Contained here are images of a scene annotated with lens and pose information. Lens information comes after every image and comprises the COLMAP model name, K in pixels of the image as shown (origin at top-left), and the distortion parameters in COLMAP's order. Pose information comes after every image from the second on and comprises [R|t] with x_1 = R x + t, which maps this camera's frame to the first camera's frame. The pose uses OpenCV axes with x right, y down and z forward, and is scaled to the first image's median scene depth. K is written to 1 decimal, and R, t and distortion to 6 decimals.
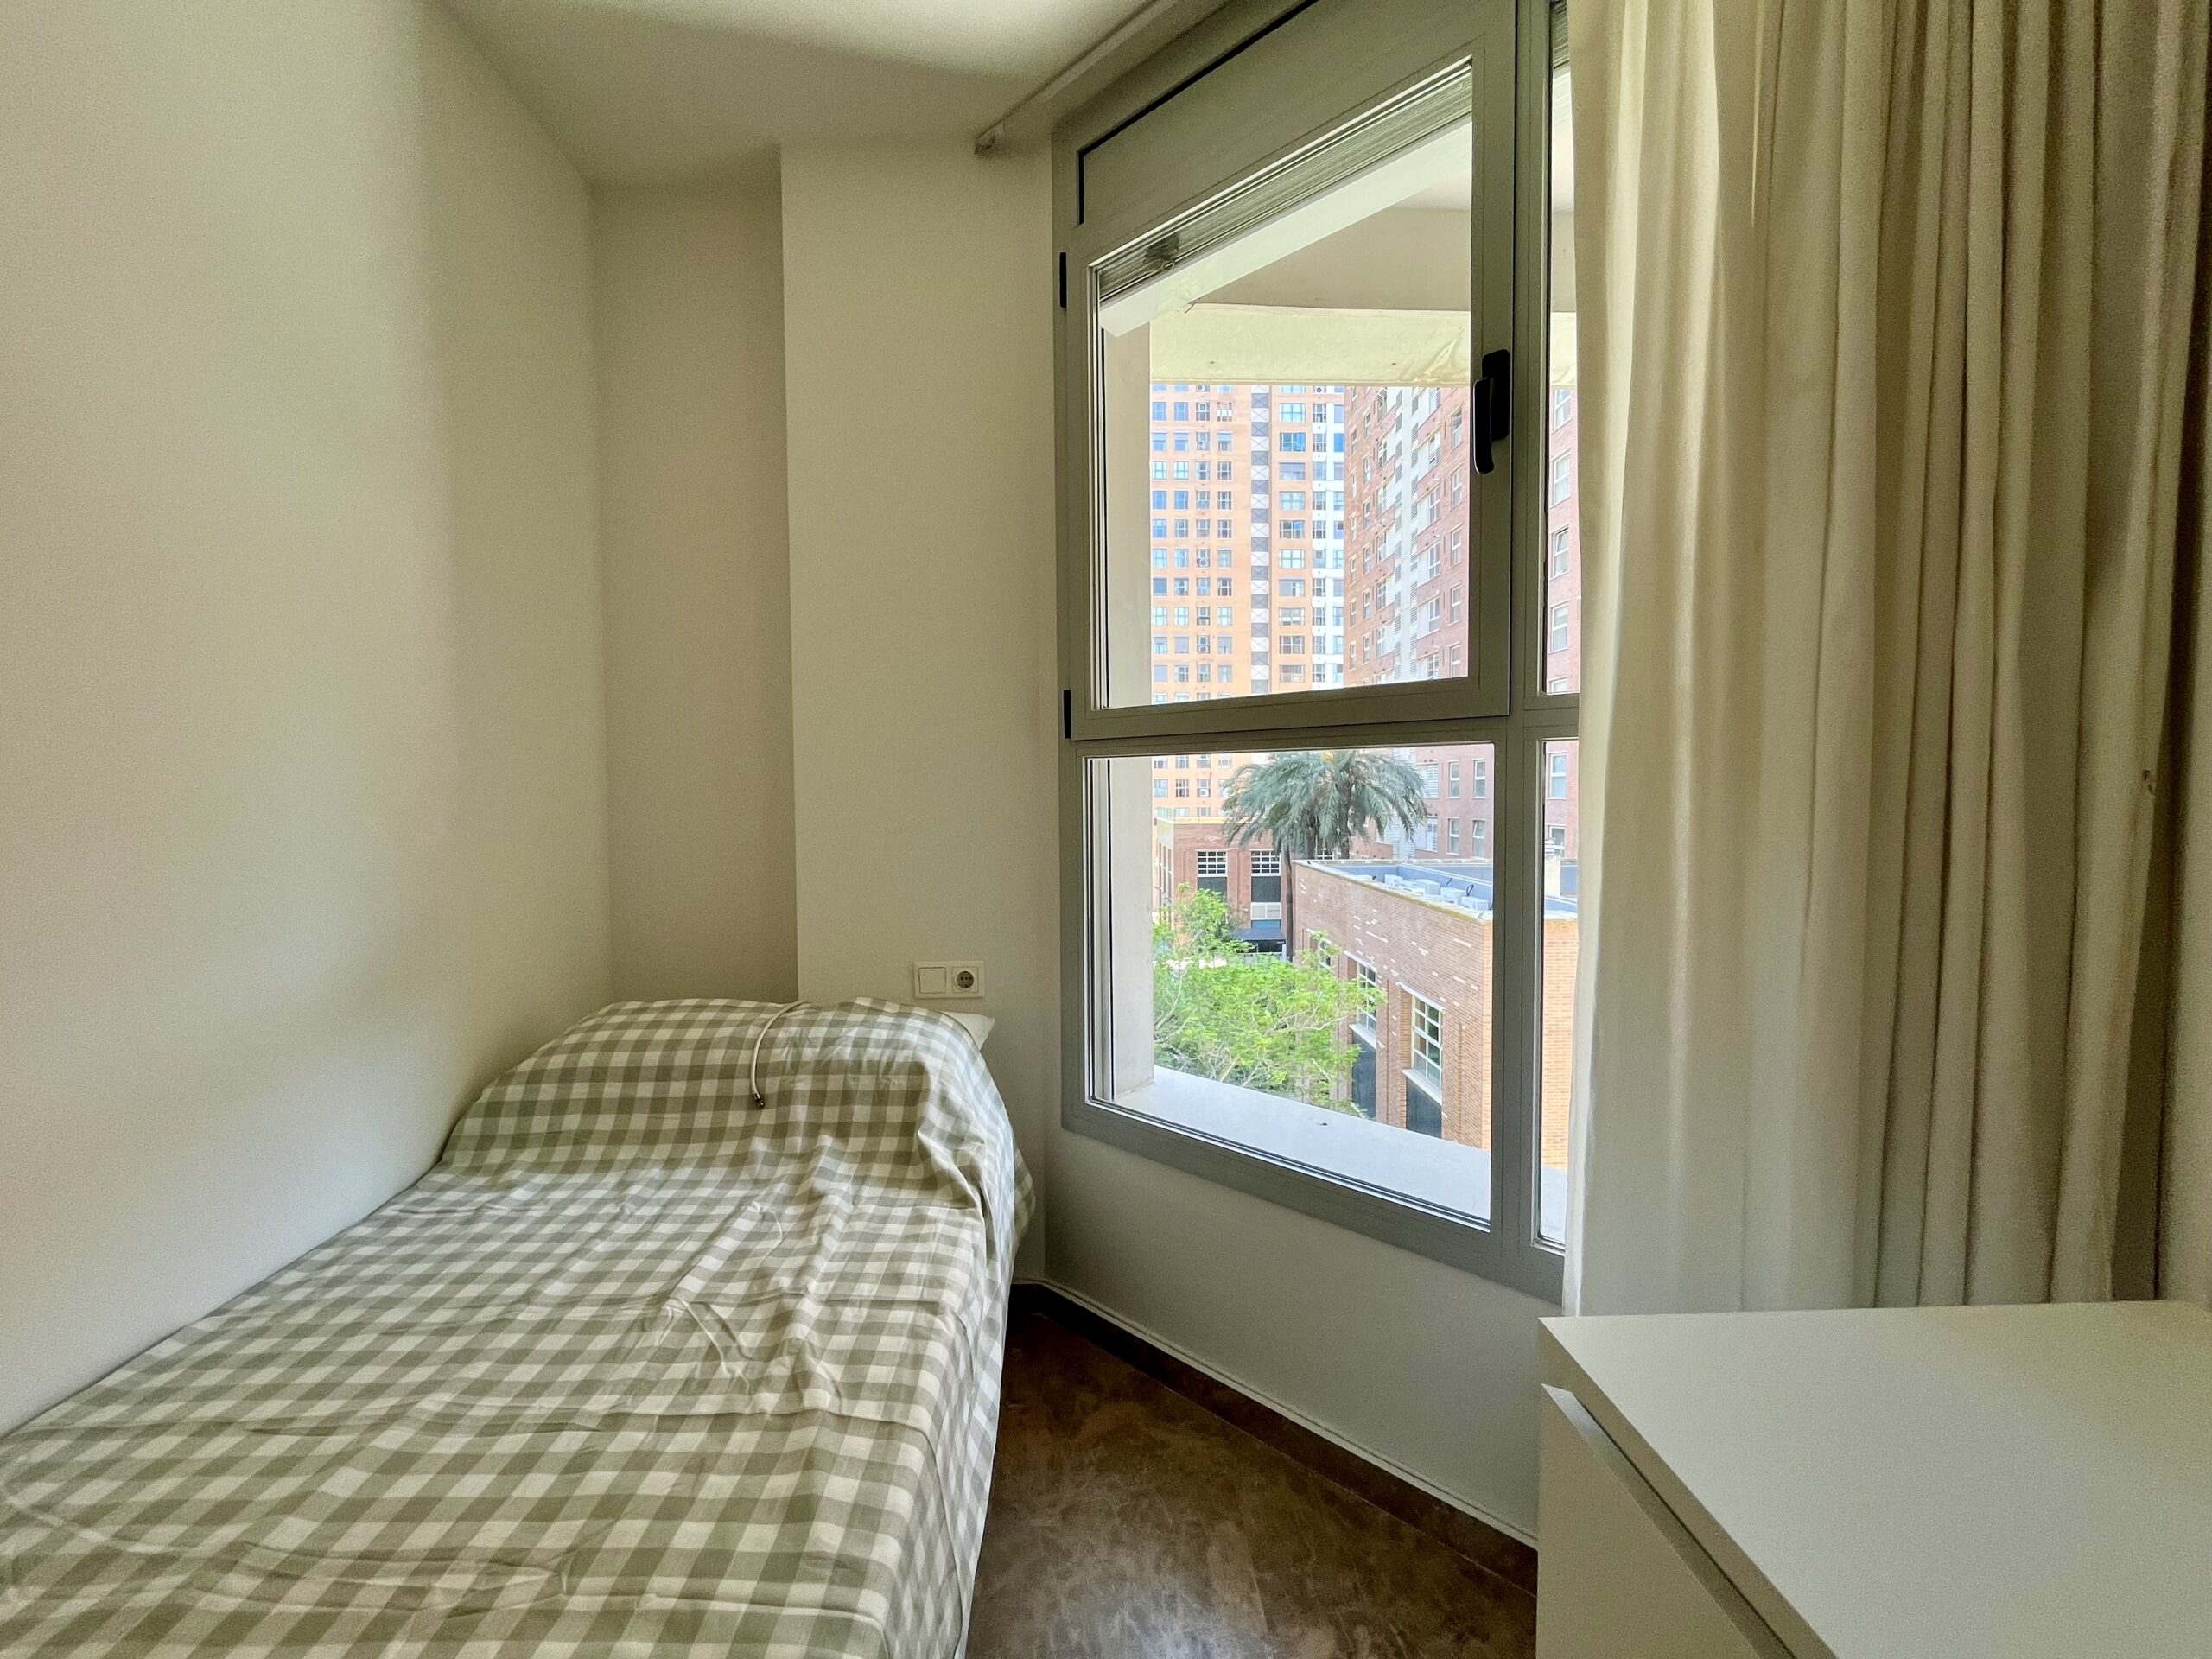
lens RADIAL K [[897.3, 0, 1107.2], [0, 897.3, 828.7], [0, 0, 1]] dist [-0.002230, -0.000690]
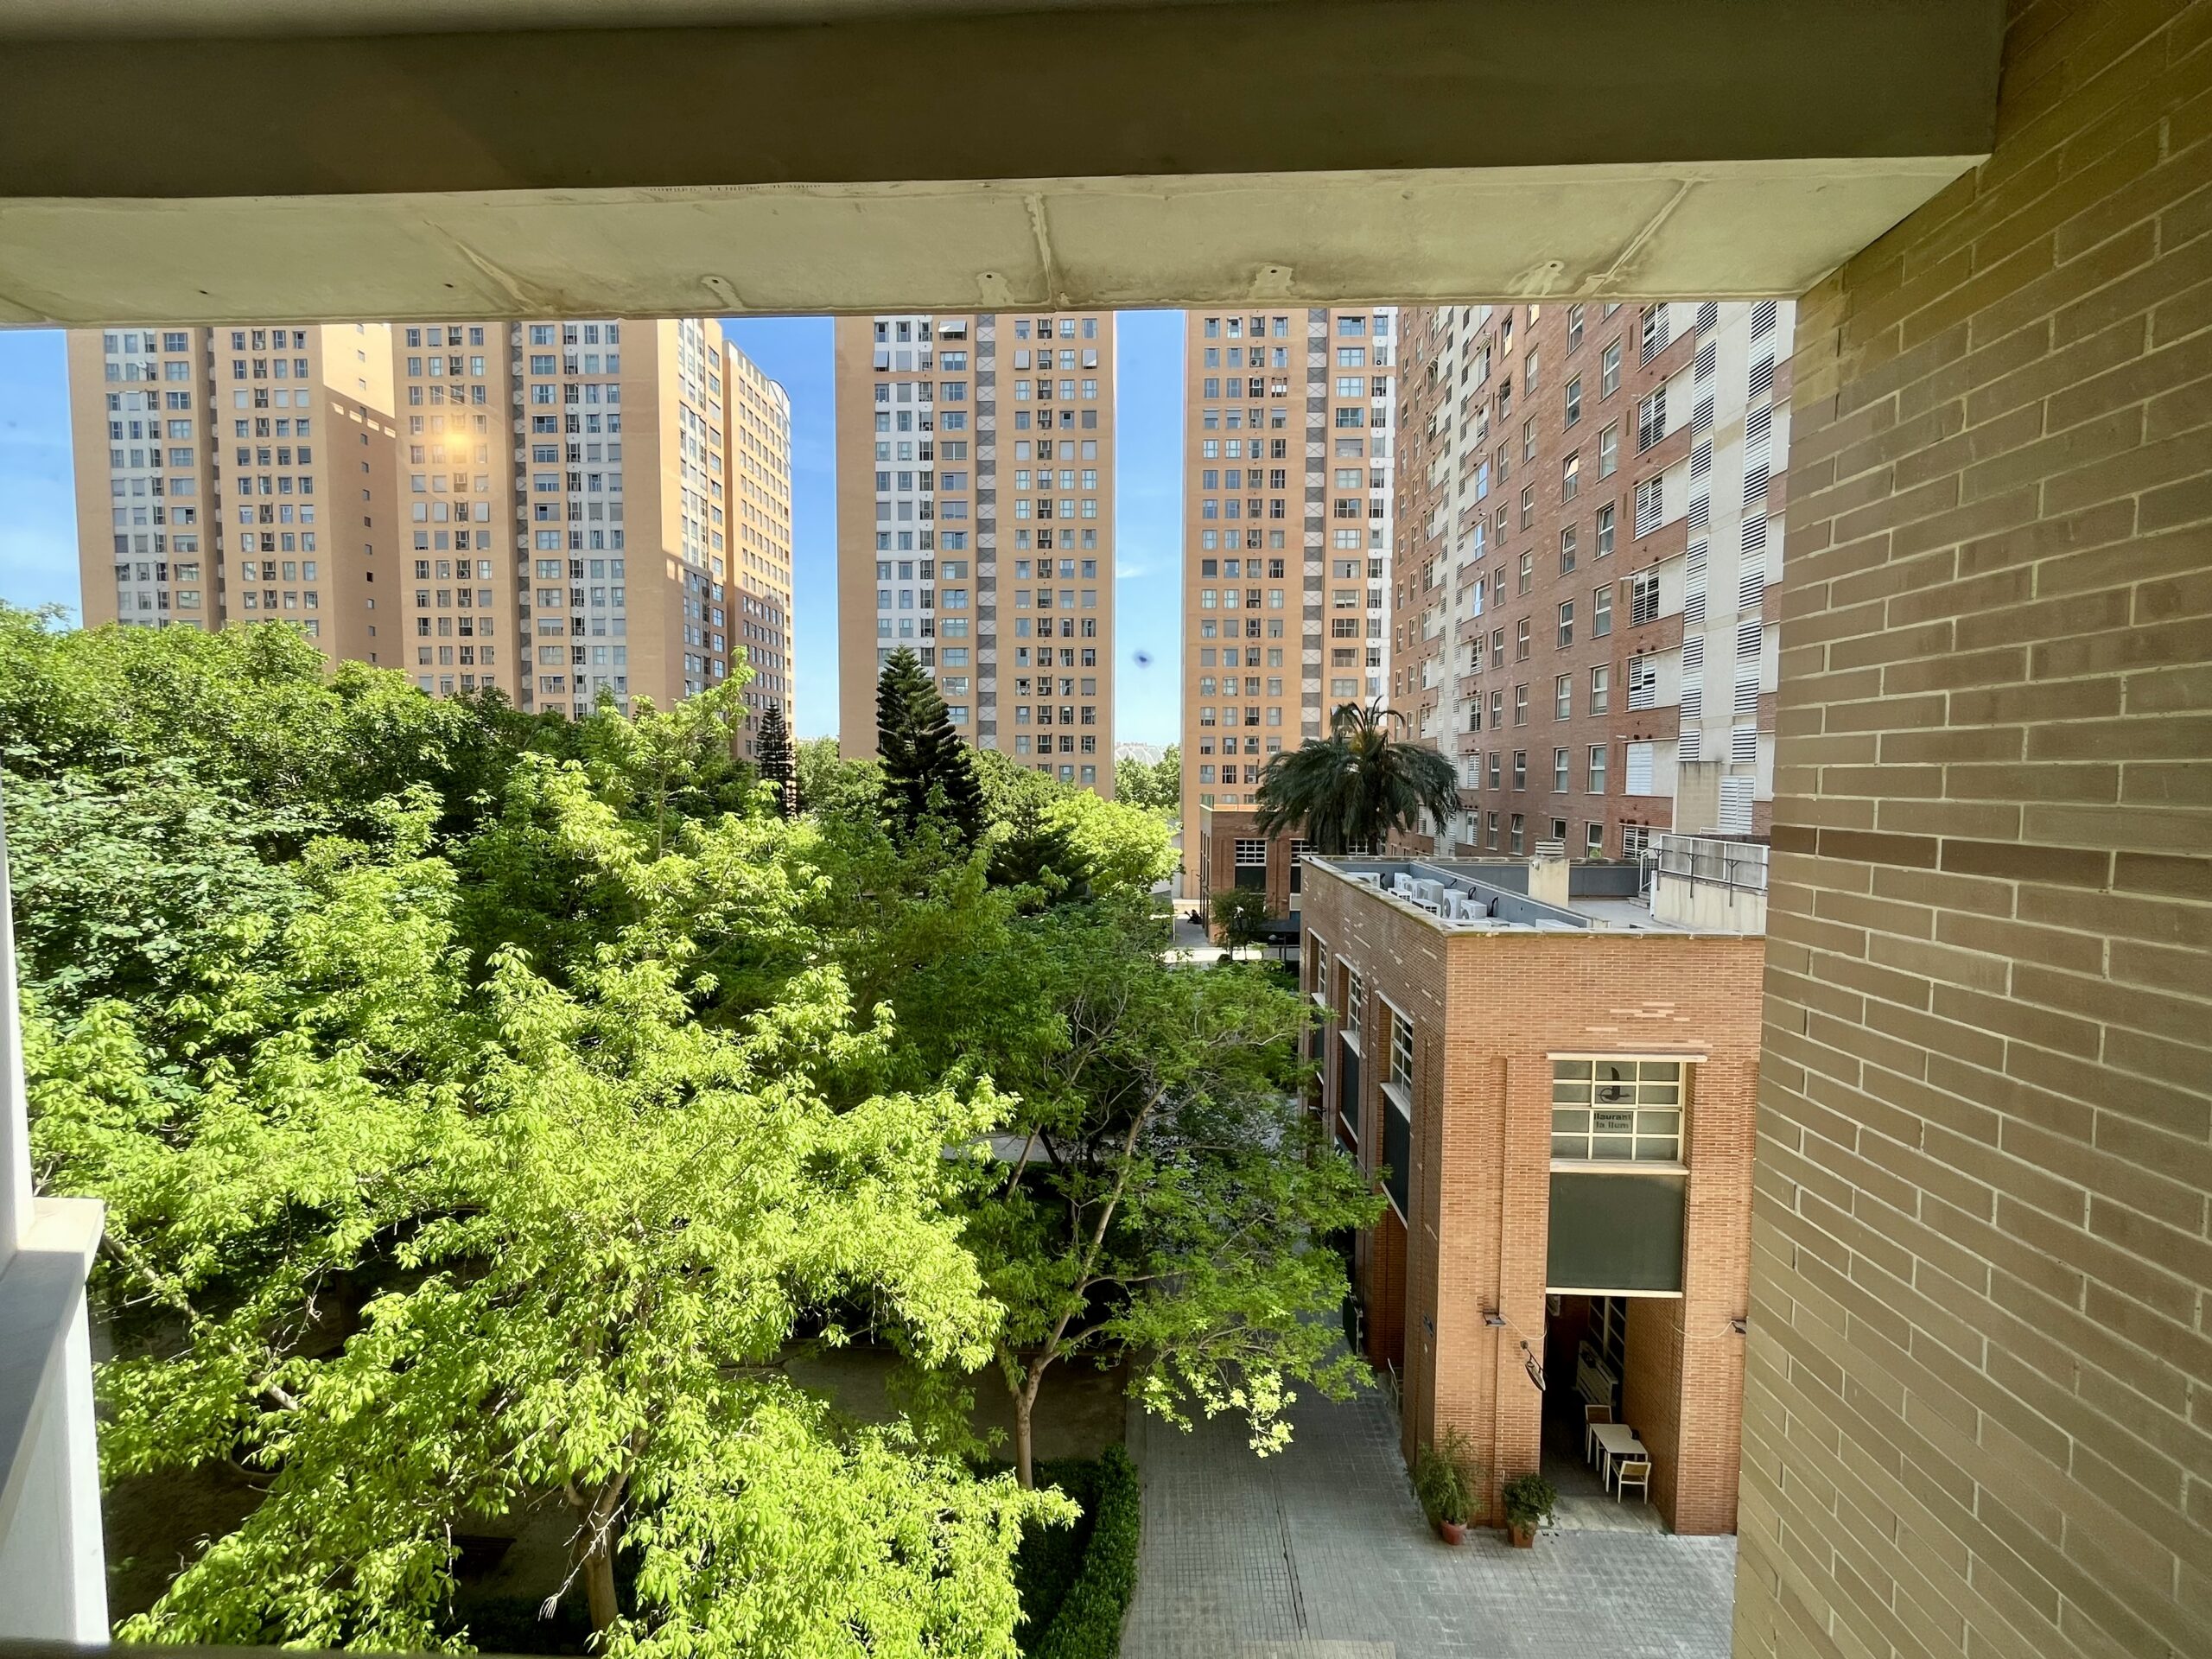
lens RADIAL K [[897.3, 0, 1107.2], [0, 897.3, 828.7], [0, 0, 1]] dist [-0.002230, -0.000690]
pose [[0.997120, 0.014762, -0.074394, 1.253195], [-0.013368, 0.999726, 0.019200, -0.161041], [0.074657, -0.018150, 0.997044, 0.447070]]
